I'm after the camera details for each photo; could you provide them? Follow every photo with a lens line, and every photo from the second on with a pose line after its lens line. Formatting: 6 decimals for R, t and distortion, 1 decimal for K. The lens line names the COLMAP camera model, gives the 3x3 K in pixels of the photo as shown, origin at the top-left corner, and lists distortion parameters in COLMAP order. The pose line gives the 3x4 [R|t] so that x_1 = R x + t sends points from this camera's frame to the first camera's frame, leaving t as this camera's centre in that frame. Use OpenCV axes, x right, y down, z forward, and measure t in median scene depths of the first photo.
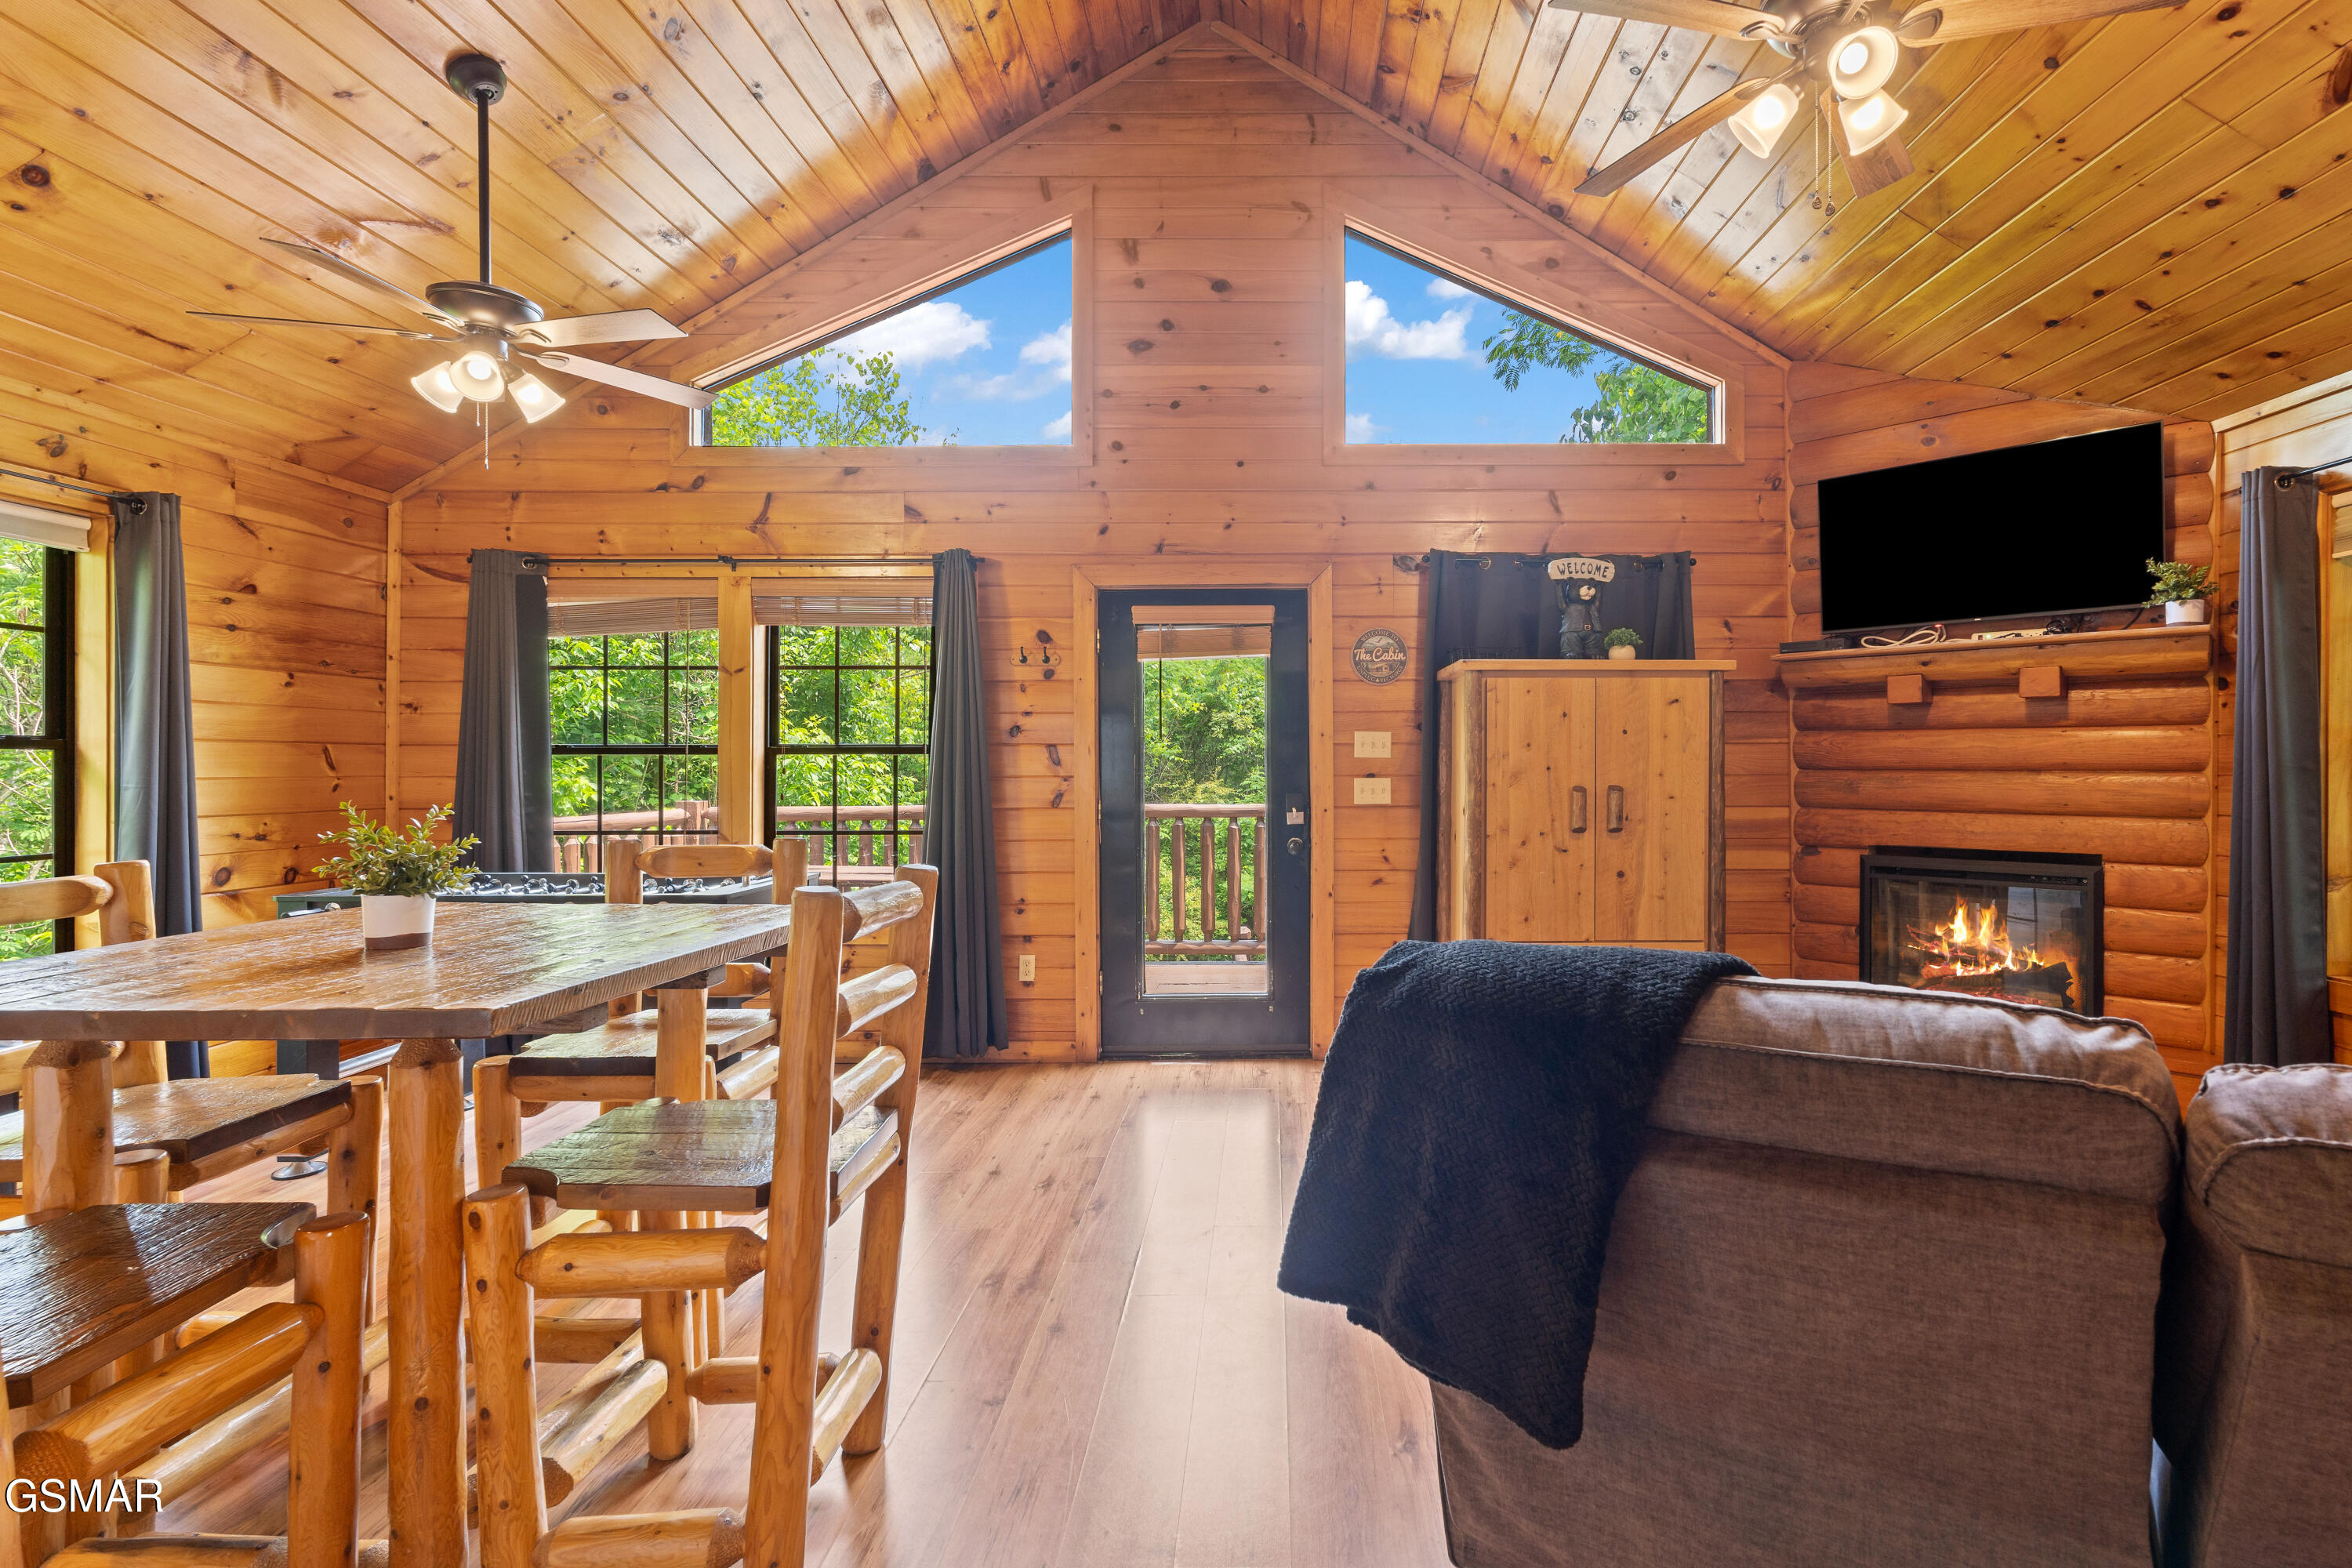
lens RADIAL K [[1038.4, 0, 1288.9], [0, 1038.4, 769.2], [0, 0, 1]] dist [-0.007984, 0.001410]
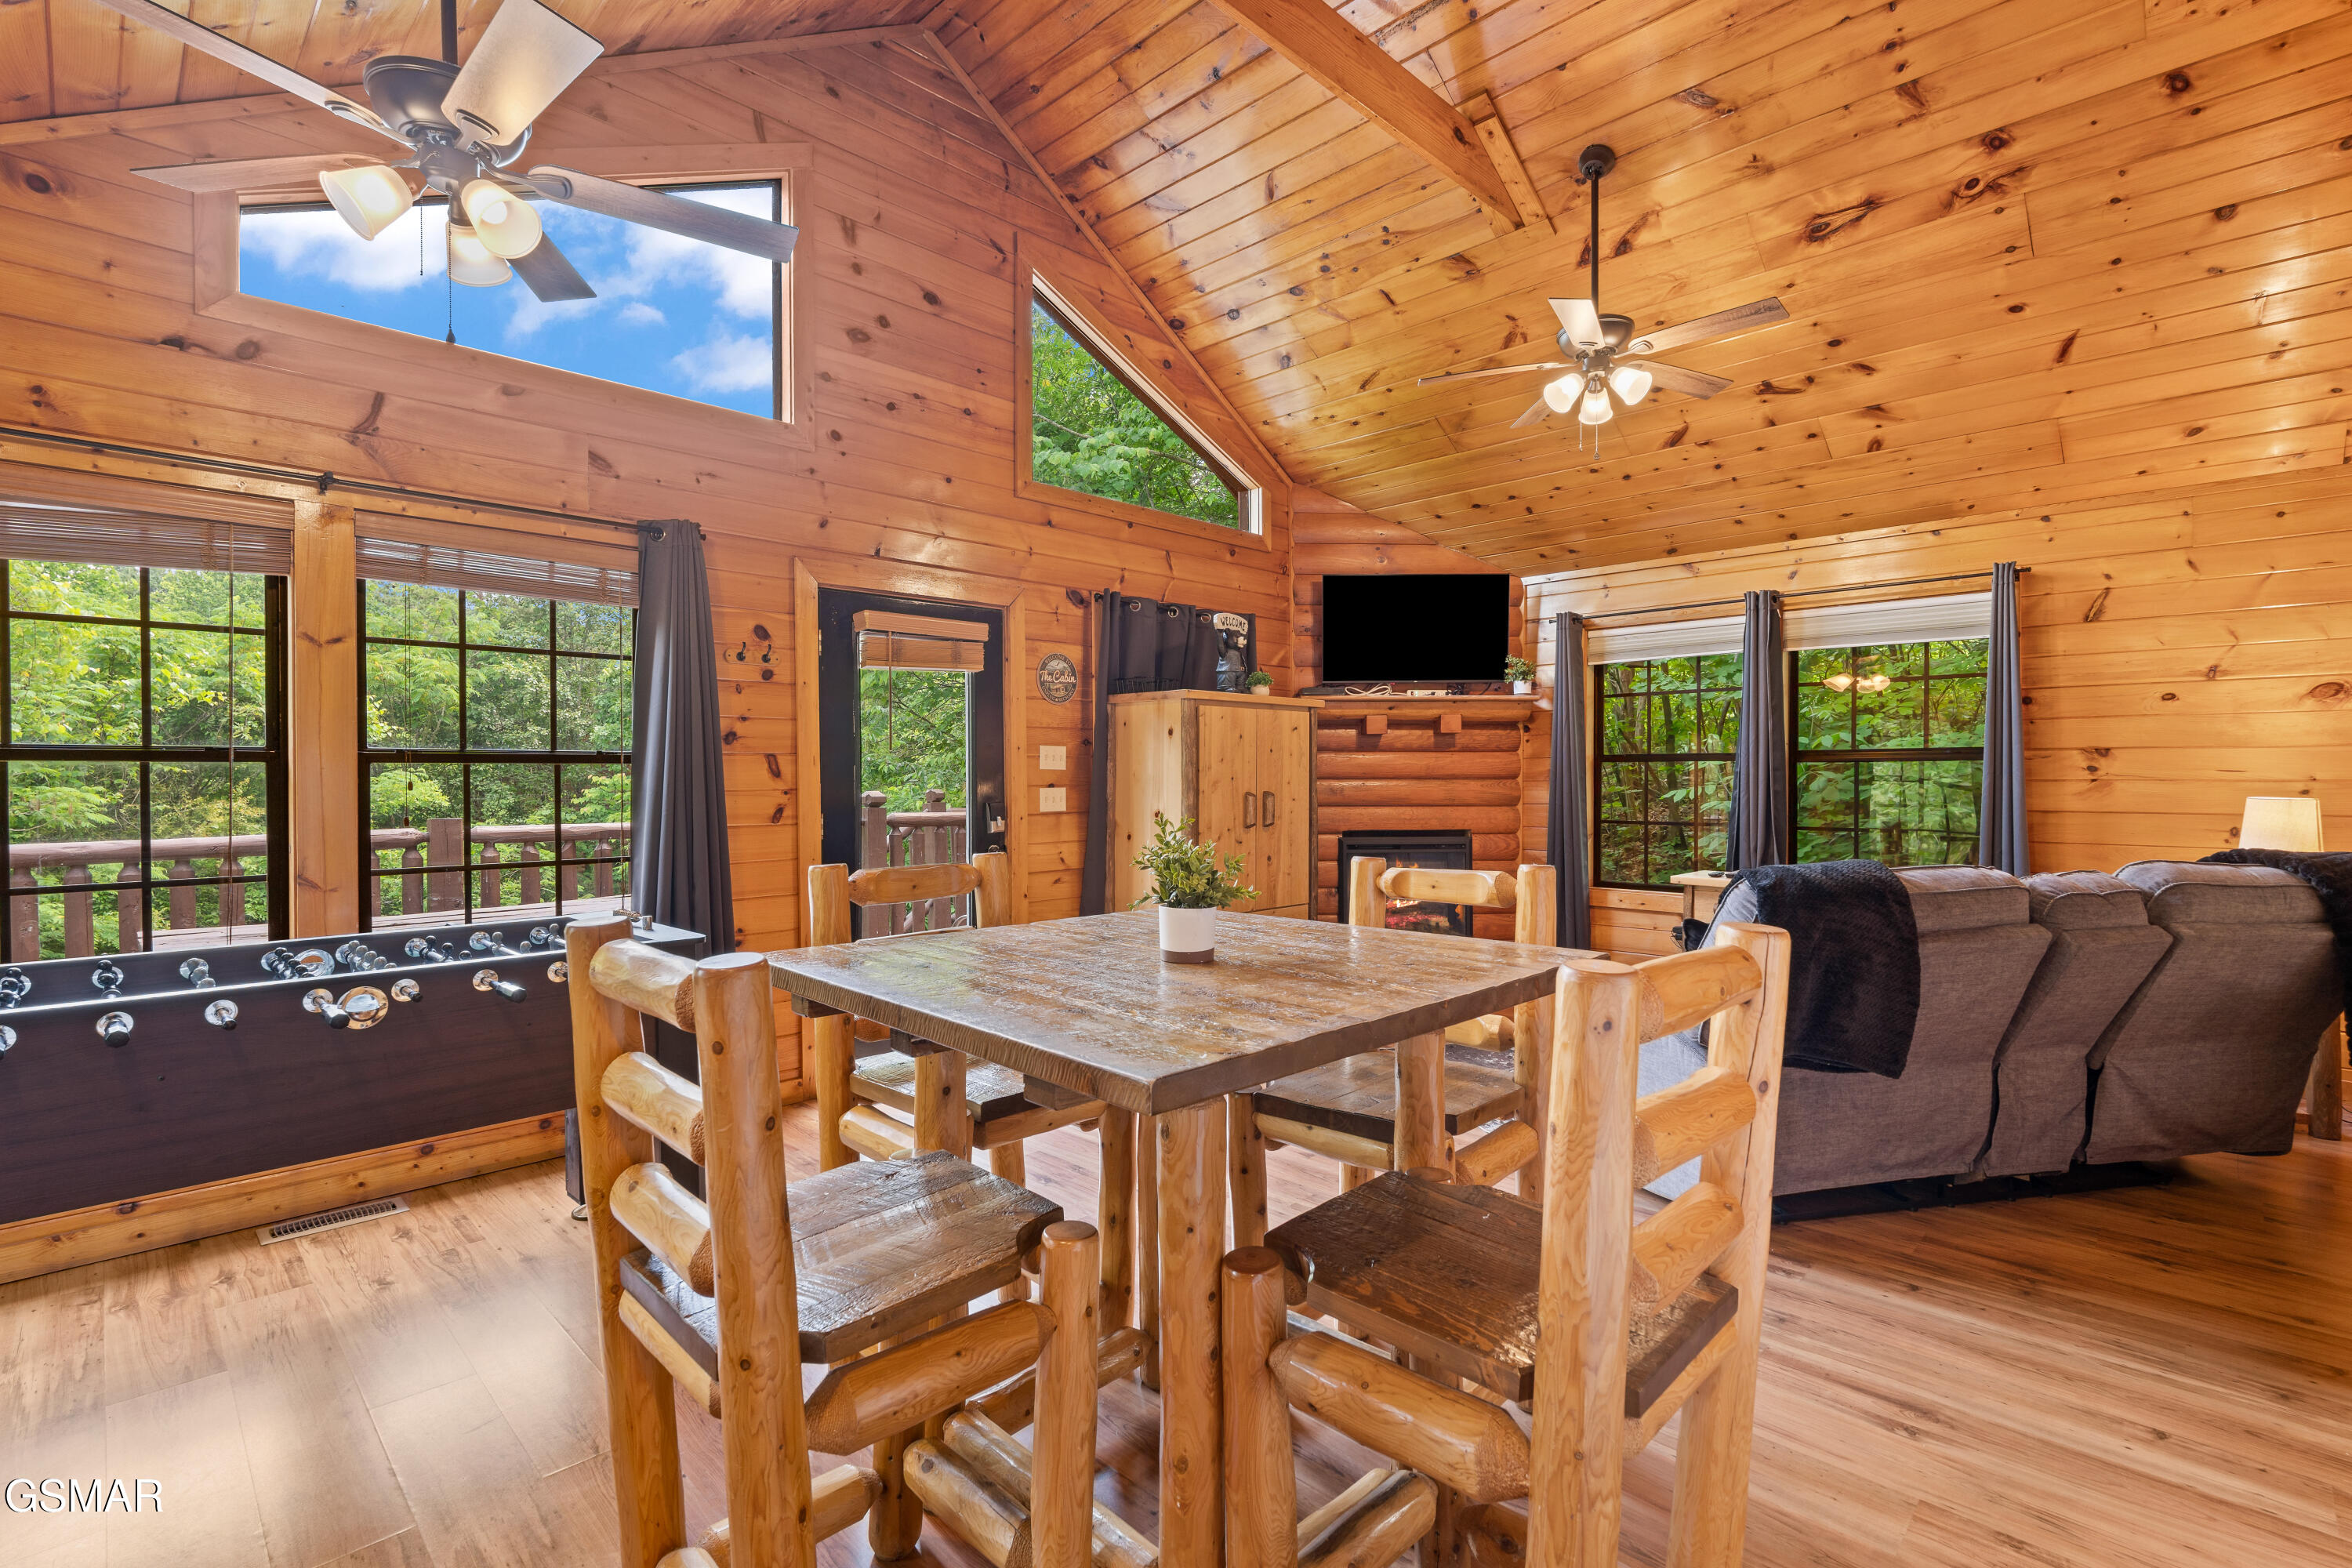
lens RADIAL K [[1063.2, 0, 1175.0], [0, 1063.2, 790.9], [0, 0, 1]] dist [-0.005304, 0.000182]
pose [[0.715063, -0.010414, 0.698983, -0.629601], [0.006182, 0.999944, 0.008574, 0.002534], [-0.699033, -0.001810, 0.715087, 0.103040]]
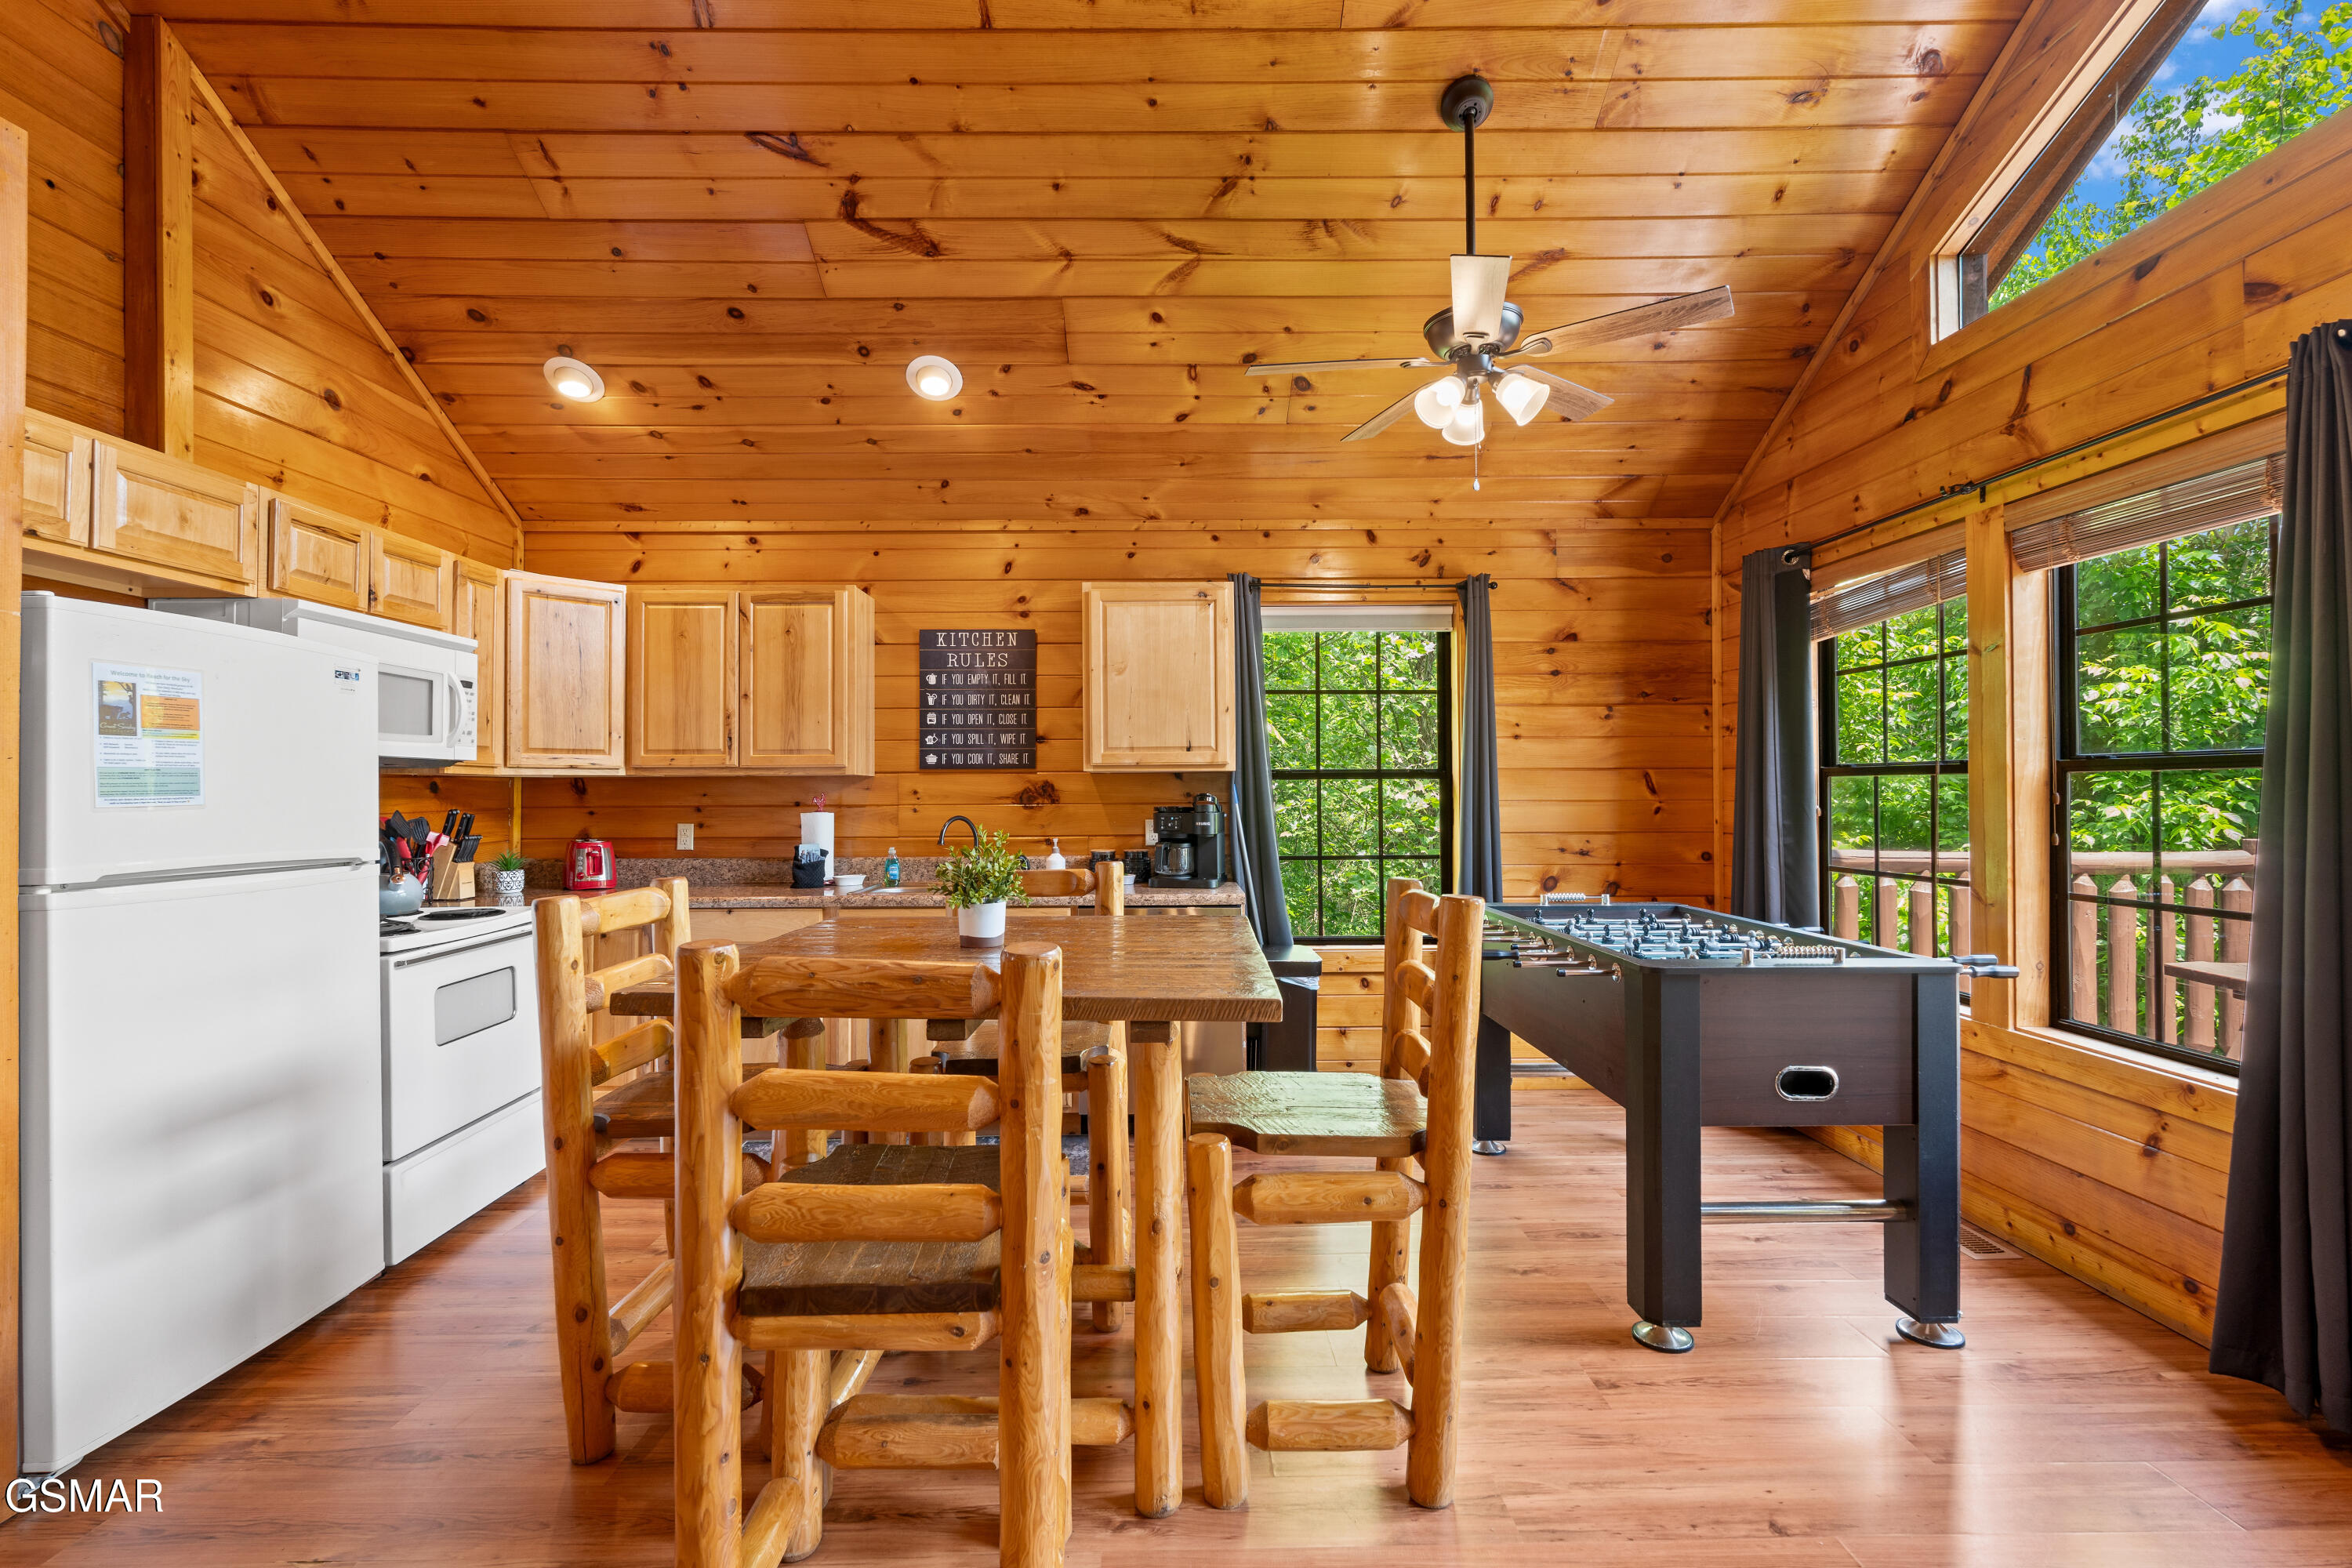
lens RADIAL K [[1038.4, 0, 1167.5], [0, 1038.4, 775.3], [0, 0, 1]] dist [-0.007984, 0.001410]
pose [[-0.004626, -0.012084, -0.999916, 0.139855], [0.000425, 0.999927, -0.012086, -0.004619], [0.999989, -0.000481, -0.004620, 0.473831]]
